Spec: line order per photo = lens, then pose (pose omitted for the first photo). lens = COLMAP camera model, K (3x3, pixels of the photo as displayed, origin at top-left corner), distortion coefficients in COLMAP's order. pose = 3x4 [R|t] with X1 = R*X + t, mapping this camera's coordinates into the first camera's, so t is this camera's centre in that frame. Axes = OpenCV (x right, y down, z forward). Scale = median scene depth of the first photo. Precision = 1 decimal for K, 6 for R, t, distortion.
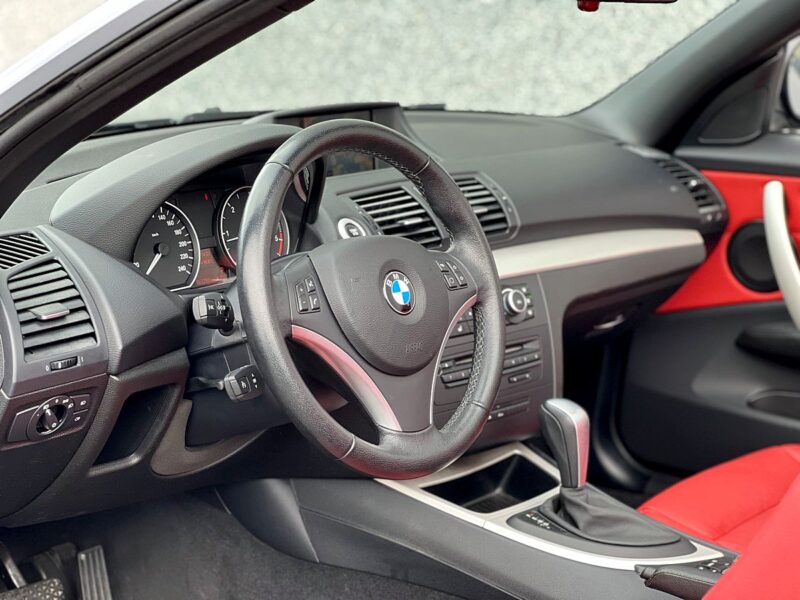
lens RADIAL K [[1787.7, 0, 397.9], [0, 1787.7, 303.1], [0, 0, 1]] dist [0.172621, 0.000000]
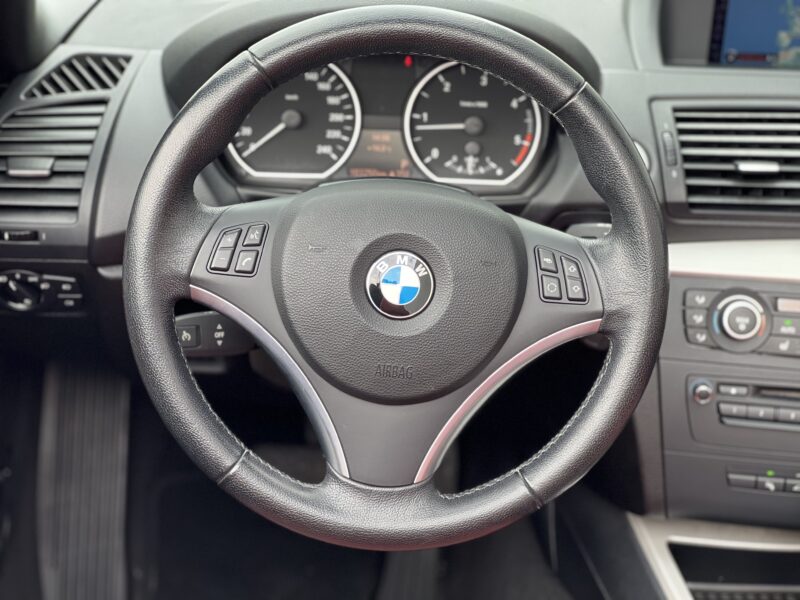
lens RADIAL K [[1787.7, 0, 404.7], [0, 1787.7, 266.9], [0, 0, 1]] dist [0.172621, 0.000000]
pose [[0.670005, 0.326367, -0.666767, 0.375302], [-0.202762, 0.944478, 0.258553, -0.156192], [0.714129, -0.038036, 0.698980, 0.453486]]
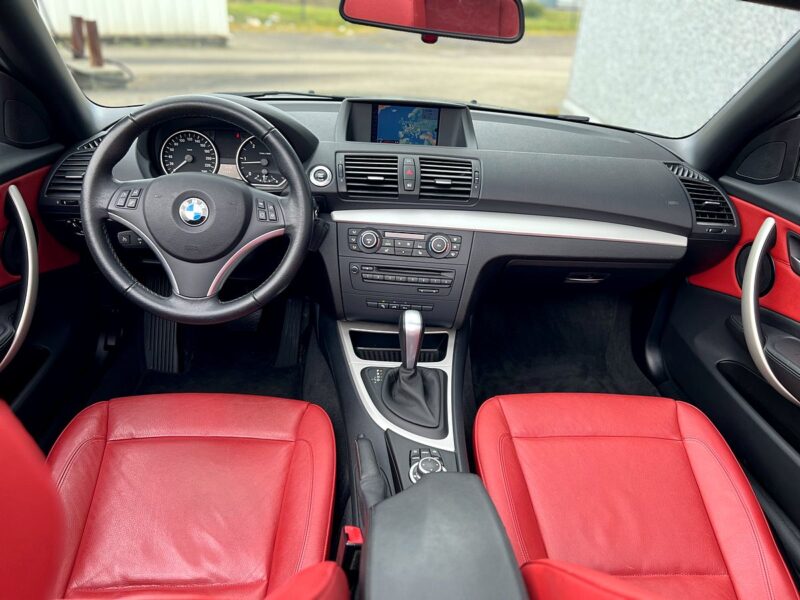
lens RADIAL K [[607.6, 0, 407.6], [0, 607.6, 295.5], [0, 0, 1]] dist [0.045616, -0.022483]
pose [[0.671158, 0.343538, -0.656908, 0.432397], [-0.203689, 0.937493, 0.282166, -0.108666], [0.712781, -0.055573, 0.699181, 0.635189]]
